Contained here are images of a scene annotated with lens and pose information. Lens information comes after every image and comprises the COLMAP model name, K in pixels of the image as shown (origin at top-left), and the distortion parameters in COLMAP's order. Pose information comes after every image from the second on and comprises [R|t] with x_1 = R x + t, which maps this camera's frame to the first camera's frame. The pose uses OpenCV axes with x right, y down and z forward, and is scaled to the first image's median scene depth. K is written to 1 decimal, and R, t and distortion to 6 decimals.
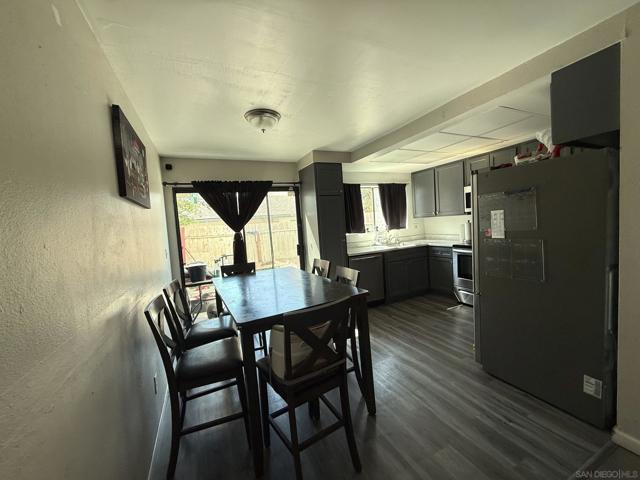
lens RADIAL K [[257.1, 0, 320.0], [0, 257.1, 240.0], [0, 0, 1]] dist [-0.001090, -0.000300]
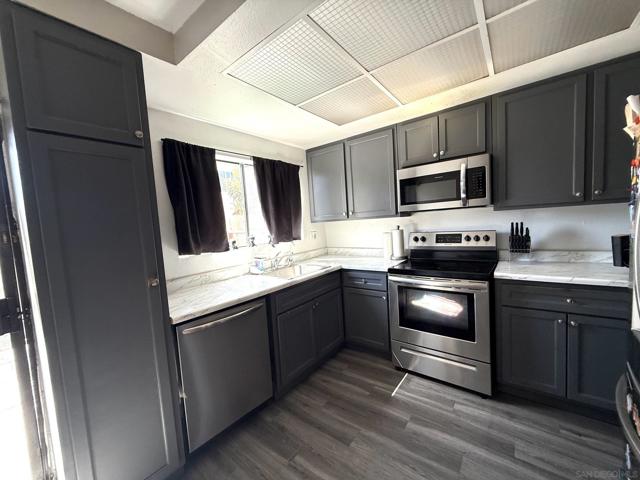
lens RADIAL K [[257.1, 0, 320.0], [0, 257.1, 240.0], [0, 0, 1]] dist [-0.001090, -0.000300]
pose [[0.890608, -0.019201, 0.454366, 0.108888], [0.033009, 0.999202, -0.022476, -0.031551], [-0.453572, 0.035016, 0.890531, 0.484353]]
